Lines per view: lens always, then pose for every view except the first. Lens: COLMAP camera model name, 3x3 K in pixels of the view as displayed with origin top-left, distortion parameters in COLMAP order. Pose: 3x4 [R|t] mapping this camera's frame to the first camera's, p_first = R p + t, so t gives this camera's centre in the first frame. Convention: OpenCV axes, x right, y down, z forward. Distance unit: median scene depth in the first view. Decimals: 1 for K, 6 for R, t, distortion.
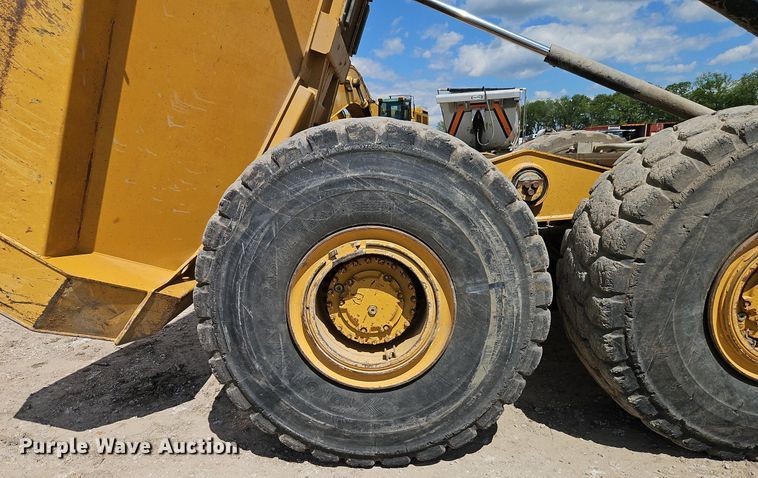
lens RADIAL K [[480.8, 0, 377.2], [0, 480.8, 260.6], [0, 0, 1]] dist [0.092766, -0.069851]
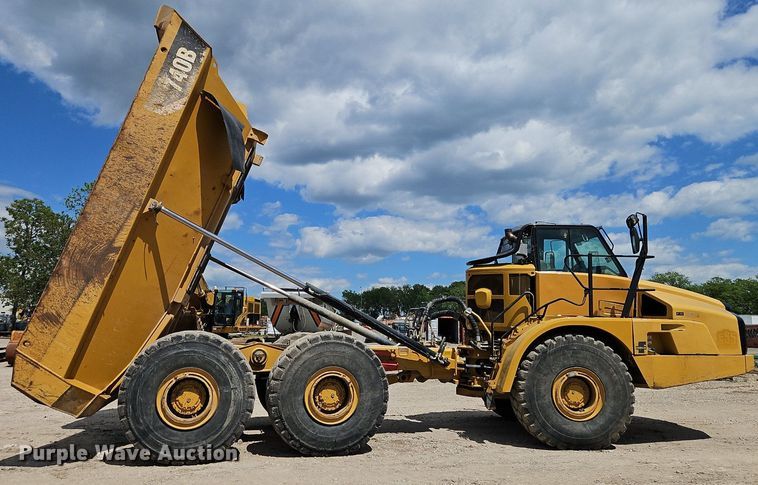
lens RADIAL K [[566.3, 0, 379.0], [0, 566.3, 242.5], [0, 0, 1]] dist [0.019708, 0.005104]
pose [[0.958413, 0.078477, 0.274383, 0.070609], [0.027462, 0.931625, -0.362382, 0.471176], [-0.284061, 0.354847, 0.890726, -2.503577]]
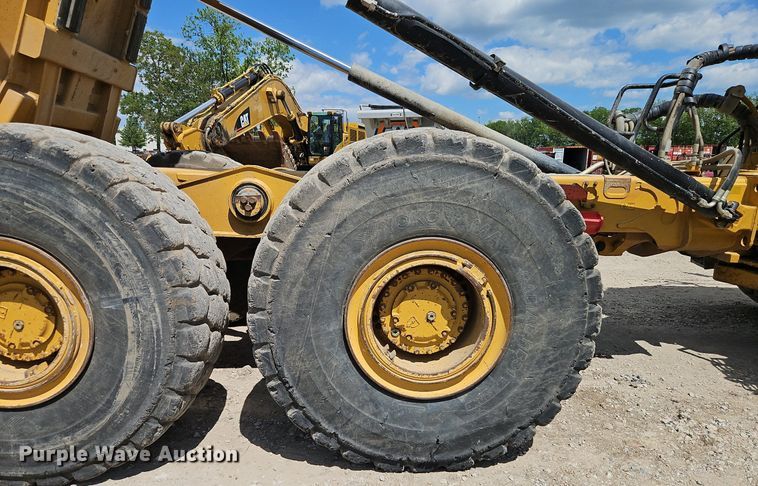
lens RADIAL K [[488.5, 0, 378.5], [0, 488.5, 272.0], [0, 0, 1]] dist [0.043370, -0.003140]
pose [[0.998210, 0.017197, 0.057278, 0.651701], [-0.016706, 0.999820, -0.009032, -0.004885], [-0.057423, 0.008059, 0.998317, -0.028243]]
